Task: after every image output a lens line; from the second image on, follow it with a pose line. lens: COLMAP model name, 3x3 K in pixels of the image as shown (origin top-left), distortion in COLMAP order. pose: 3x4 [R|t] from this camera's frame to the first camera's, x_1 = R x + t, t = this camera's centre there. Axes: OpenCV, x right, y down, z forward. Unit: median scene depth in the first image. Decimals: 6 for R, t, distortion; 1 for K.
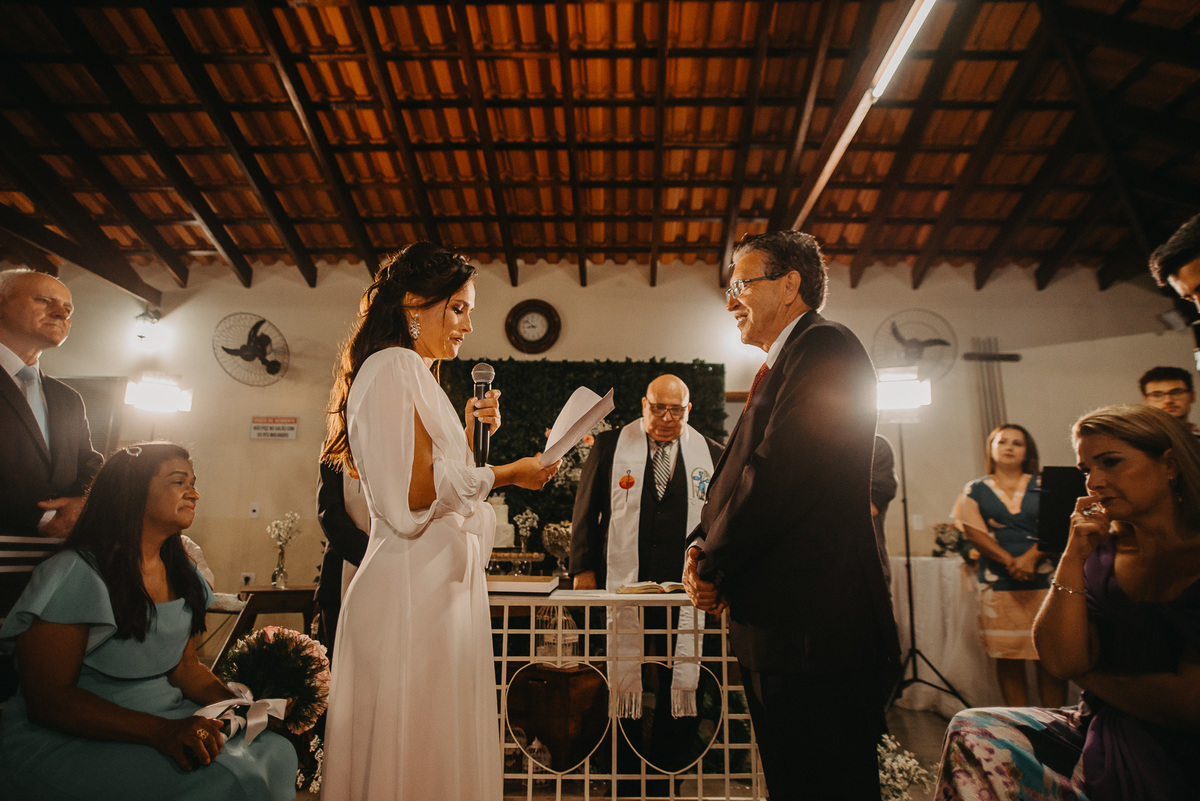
lens RADIAL K [[690.3, 0, 597.4], [0, 690.3, 398.4], [0, 0, 1]] dist [-0.089609, 0.073486]
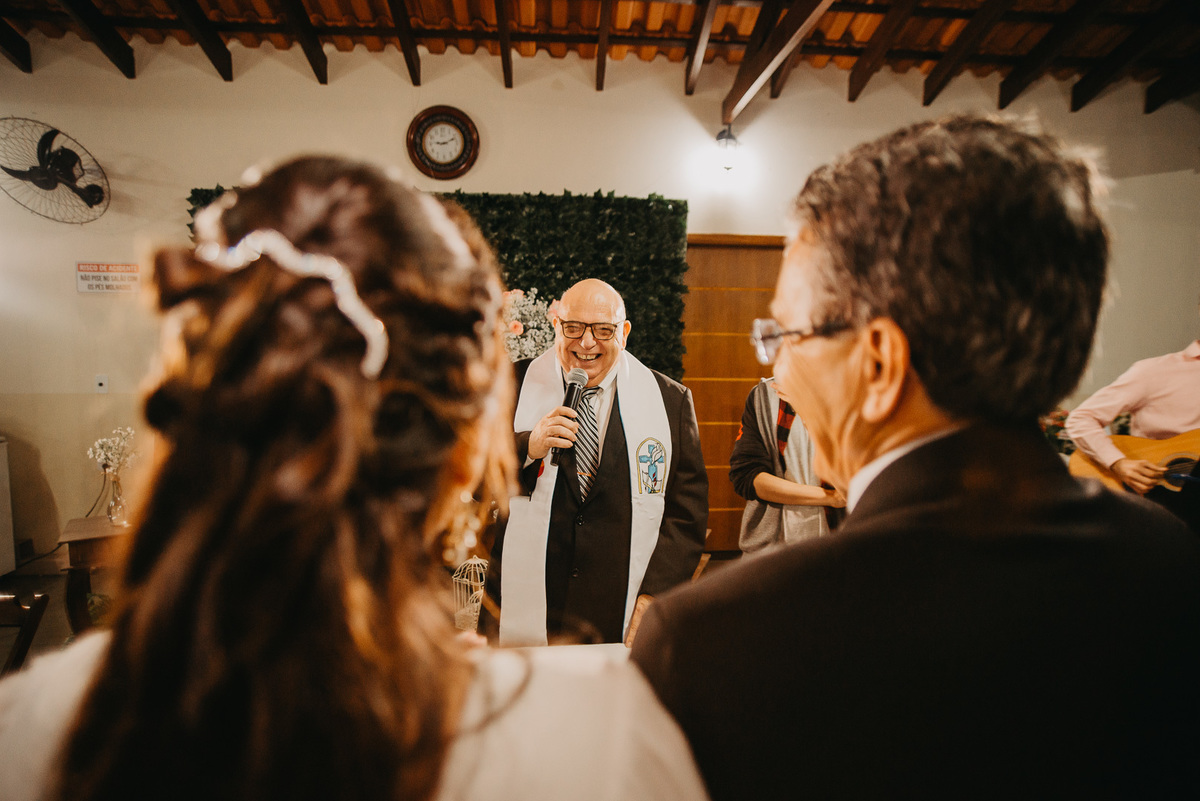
lens RADIAL K [[690.3, 0, 597.4], [0, 690.3, 398.4], [0, 0, 1]] dist [-0.089609, 0.073486]
pose [[0.995360, -0.011974, 0.095472, 0.001860], [-0.017984, 0.951593, 0.306836, -0.073414], [-0.094525, -0.307129, 0.946962, 0.188815]]
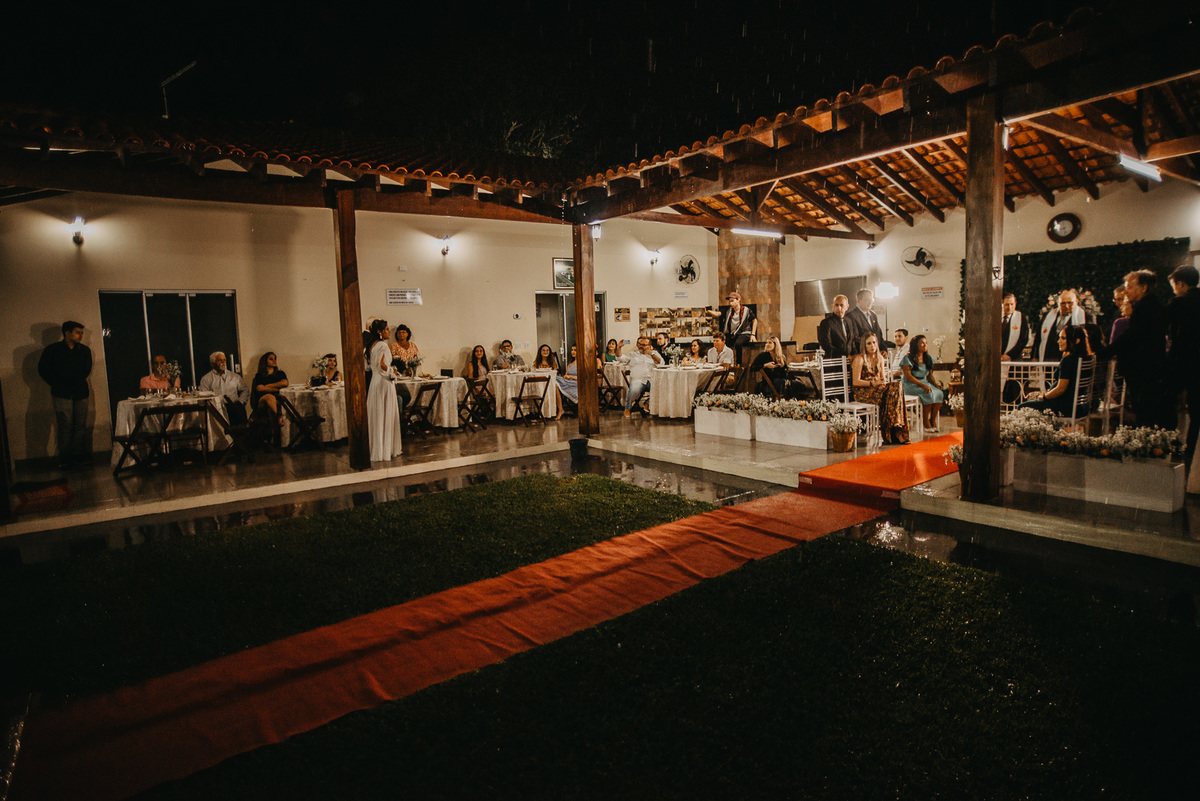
lens RADIAL K [[690.3, 0, 597.4], [0, 690.3, 398.4], [0, 0, 1]] dist [-0.089609, 0.073486]
pose [[0.619572, 0.040949, -0.783871, 0.613514], [0.211665, 0.952929, 0.217081, -0.350127], [0.755863, -0.300415, 0.581741, -1.254224]]
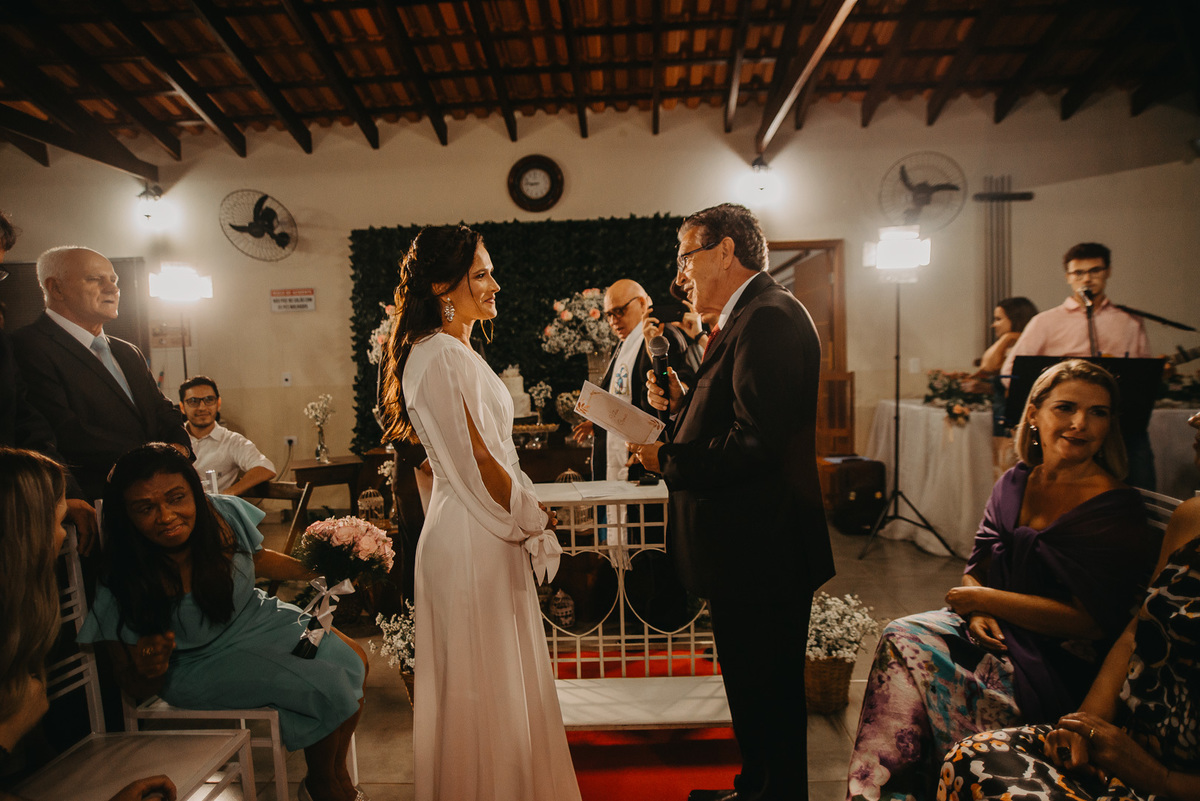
lens RADIAL K [[690.3, 0, 597.4], [0, 690.3, 398.4], [0, 0, 1]] dist [-0.089609, 0.073486]
pose [[0.998809, -0.039814, -0.028206, 0.011425], [0.045958, 0.961832, 0.269754, -0.072809], [0.016390, -0.270729, 0.962516, -0.031018]]
